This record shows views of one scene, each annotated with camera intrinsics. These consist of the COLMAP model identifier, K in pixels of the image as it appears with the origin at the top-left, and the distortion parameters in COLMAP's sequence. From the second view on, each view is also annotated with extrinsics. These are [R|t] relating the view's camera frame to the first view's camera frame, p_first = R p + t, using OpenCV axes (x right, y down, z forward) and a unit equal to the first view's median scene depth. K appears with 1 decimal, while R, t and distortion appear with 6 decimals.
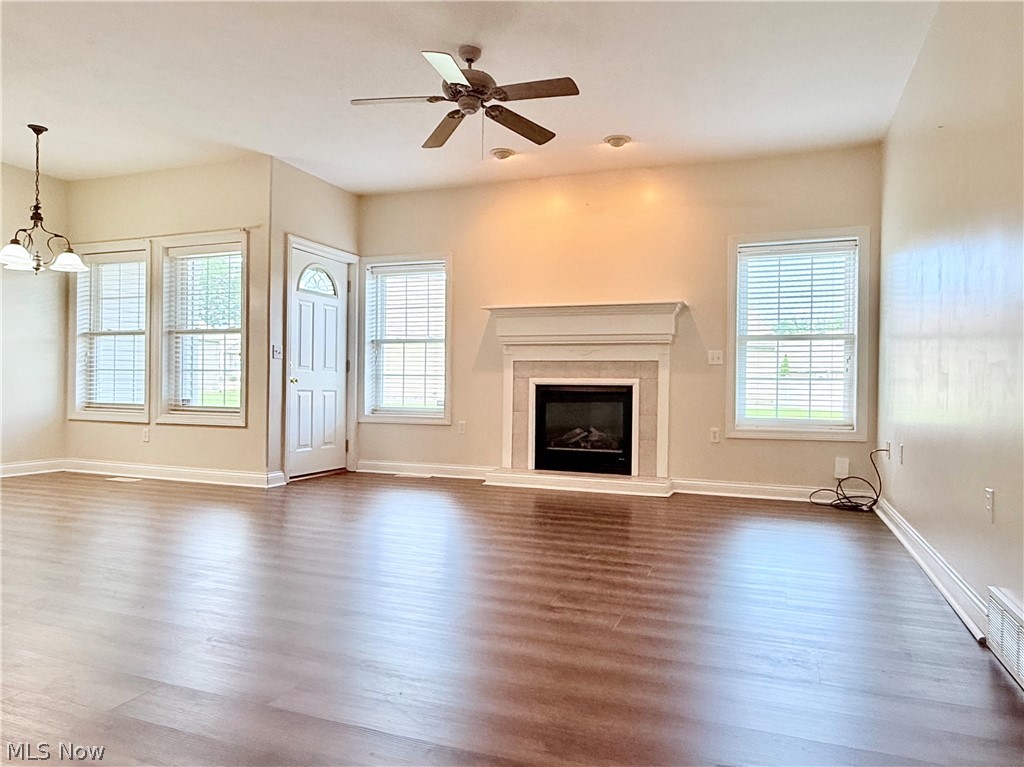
lens RADIAL K [[670.8, 0, 512.0], [0, 670.8, 383.5], [0, 0, 1]] dist [-0.001040, -0.002199]
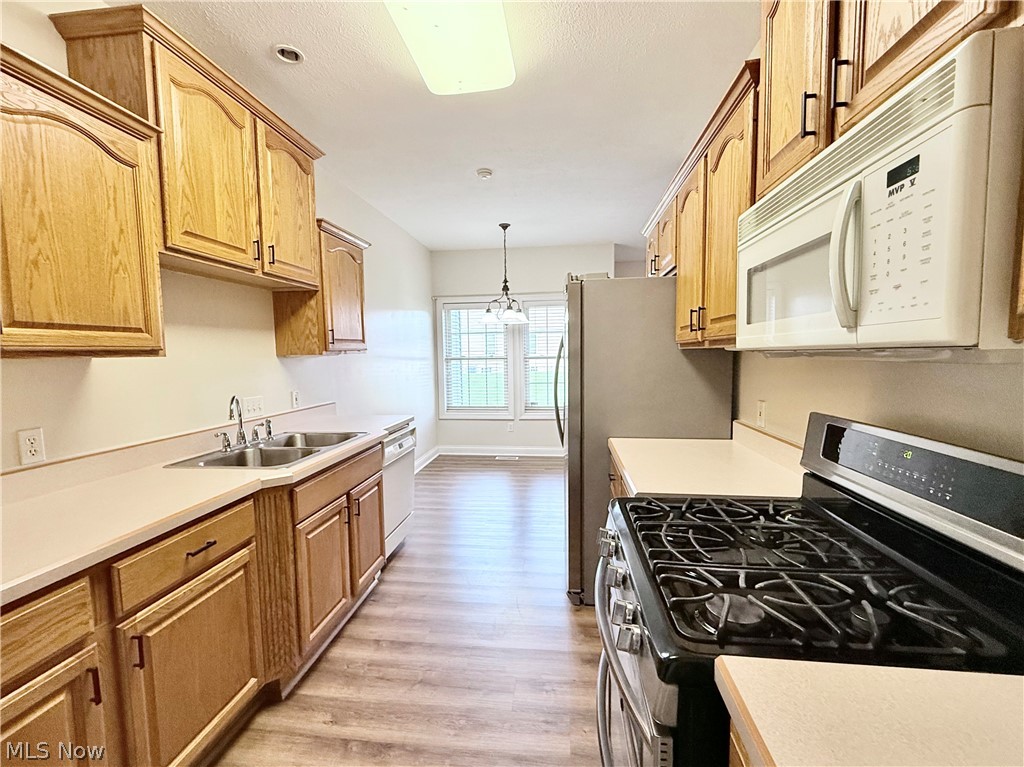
lens RADIAL K [[417.2, 0, 512.0], [0, 417.2, 383.5], [0, 0, 1]] dist [-0.000987, -0.000055]
pose [[0.971591, -0.044955, 0.232360, -0.746886], [0.029149, 0.997049, 0.071017, -0.087692], [-0.234866, -0.062227, 0.970034, 0.091468]]
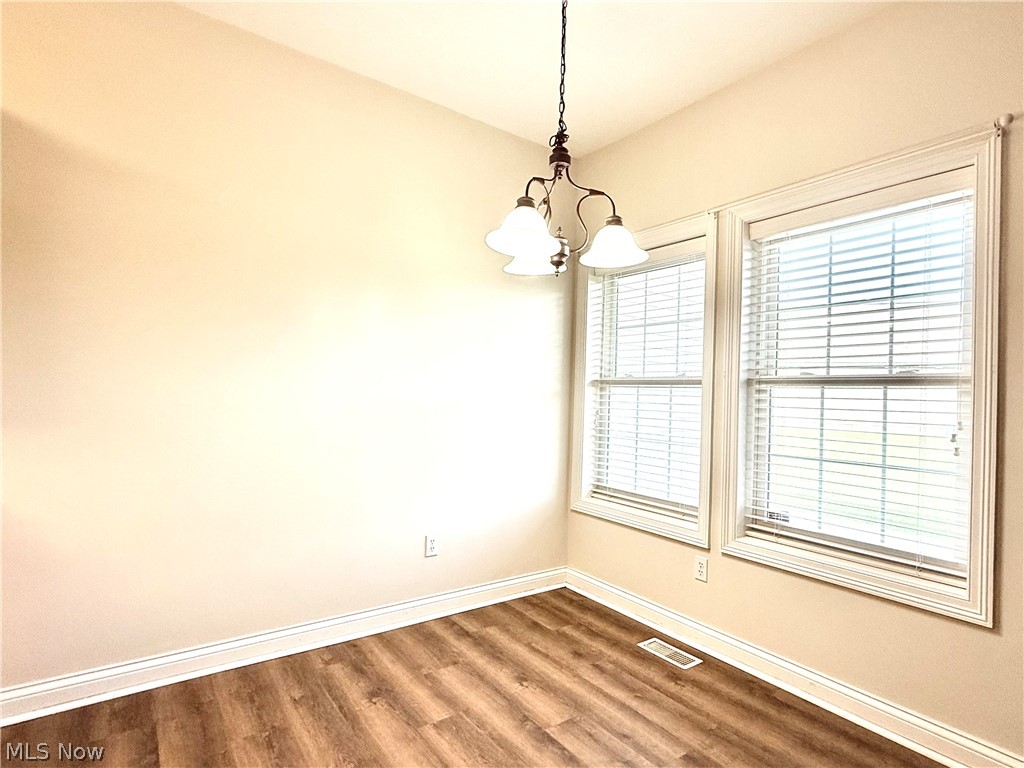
lens RADIAL K [[545.4, 0, 512.0], [0, 545.4, 384.0], [0, 0, 1]] dist [-0.000607, -0.000062]
pose [[0.819691, 0.002075, -0.572802, -0.417793], [-0.021198, 0.999418, -0.026715, -0.059177], [0.572413, 0.034040, 0.819258, 0.540706]]
